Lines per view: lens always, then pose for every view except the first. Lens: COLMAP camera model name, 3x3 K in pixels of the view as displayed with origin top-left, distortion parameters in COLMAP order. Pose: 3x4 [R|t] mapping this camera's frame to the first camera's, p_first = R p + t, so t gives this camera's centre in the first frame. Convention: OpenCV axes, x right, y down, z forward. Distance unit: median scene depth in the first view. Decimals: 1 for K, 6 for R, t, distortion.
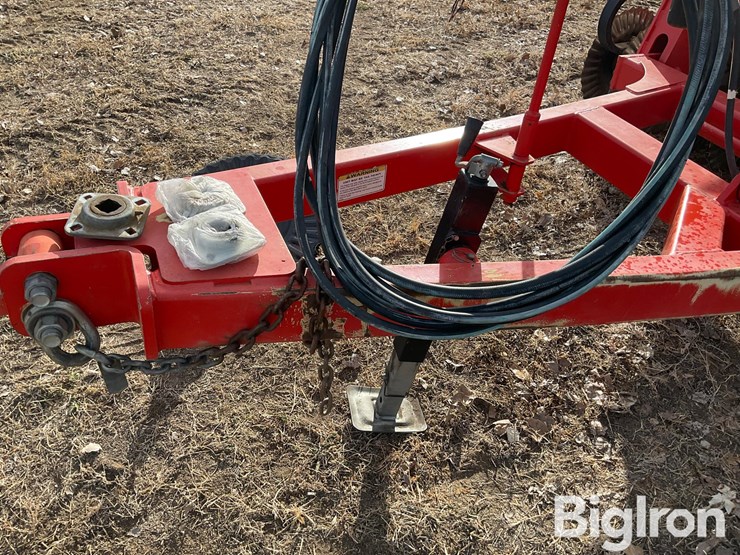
lens RADIAL K [[604.2, 0, 370.0], [0, 604.2, 277.5], [0, 0, 1]] dist [0.098786, -0.208319]
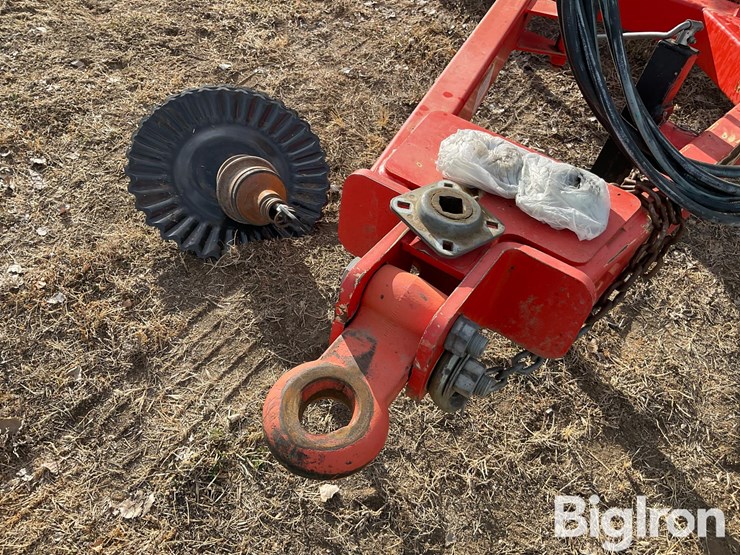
lens RADIAL K [[604.2, 0, 370.0], [0, 604.2, 277.5], [0, 0, 1]] dist [0.098786, -0.208319]
pose [[0.832596, -0.394454, 0.388832, -0.609937], [0.303722, 0.912199, 0.275037, -0.197912], [-0.463181, -0.110898, 0.879298, 0.268938]]
